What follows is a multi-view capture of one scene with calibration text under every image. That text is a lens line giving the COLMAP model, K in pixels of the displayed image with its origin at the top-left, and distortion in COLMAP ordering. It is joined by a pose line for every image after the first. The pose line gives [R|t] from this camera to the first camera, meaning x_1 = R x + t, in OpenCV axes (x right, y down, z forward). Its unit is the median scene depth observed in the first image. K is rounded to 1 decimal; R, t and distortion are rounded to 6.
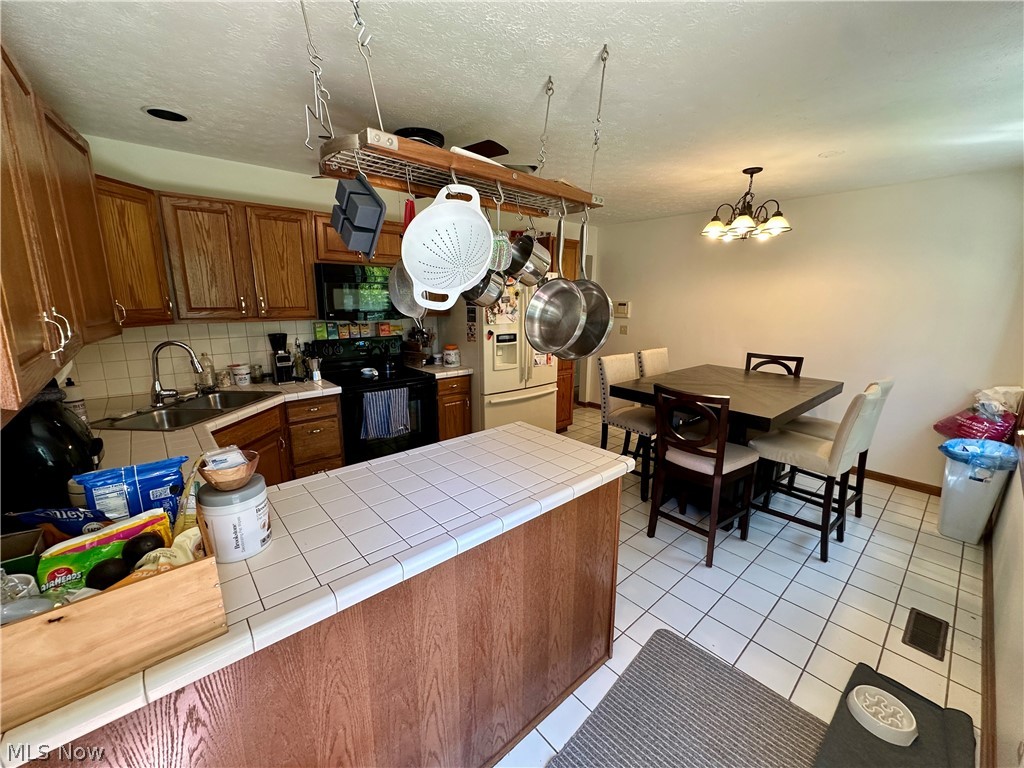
lens RADIAL K [[410.8, 0, 510.0], [0, 410.8, 384.2], [0, 0, 1]] dist [-0.003867, 0.000212]
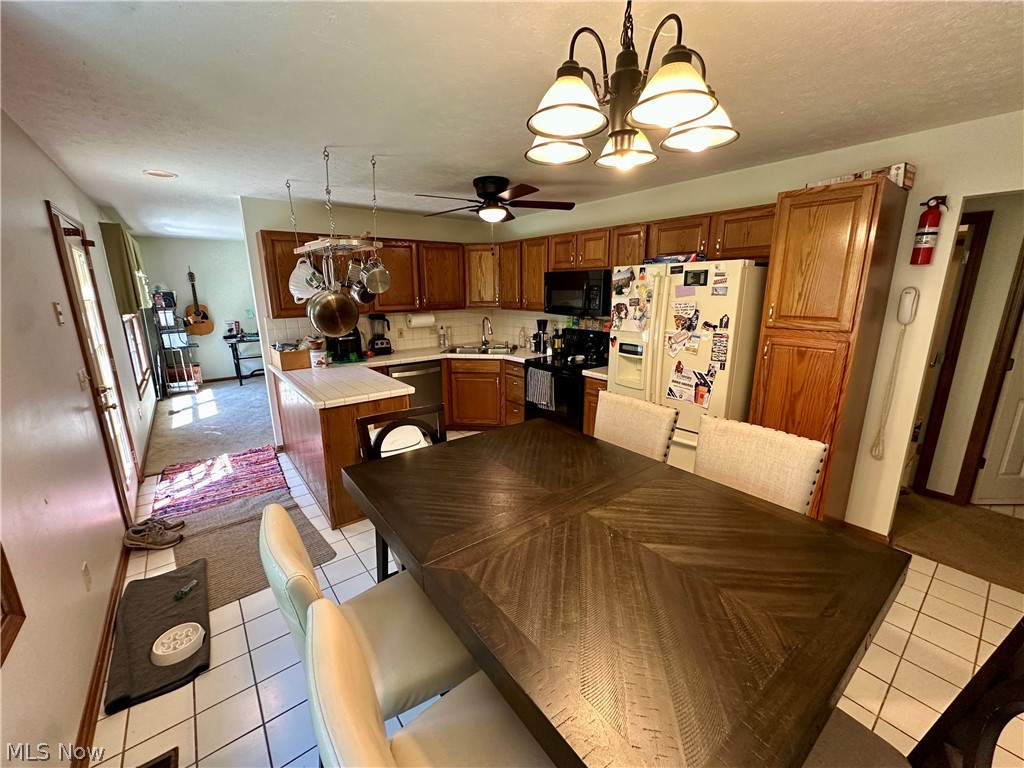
lens RADIAL K [[410.8, 0, 508.4], [0, 410.8, 382.8], [0, 0, 1]] dist [-0.003867, 0.000212]
pose [[-0.055057, 0.218857, -0.974202, 0.836355], [-0.203375, 0.952771, 0.225536, -0.188246], [0.977552, 0.210546, -0.007947, 0.805610]]
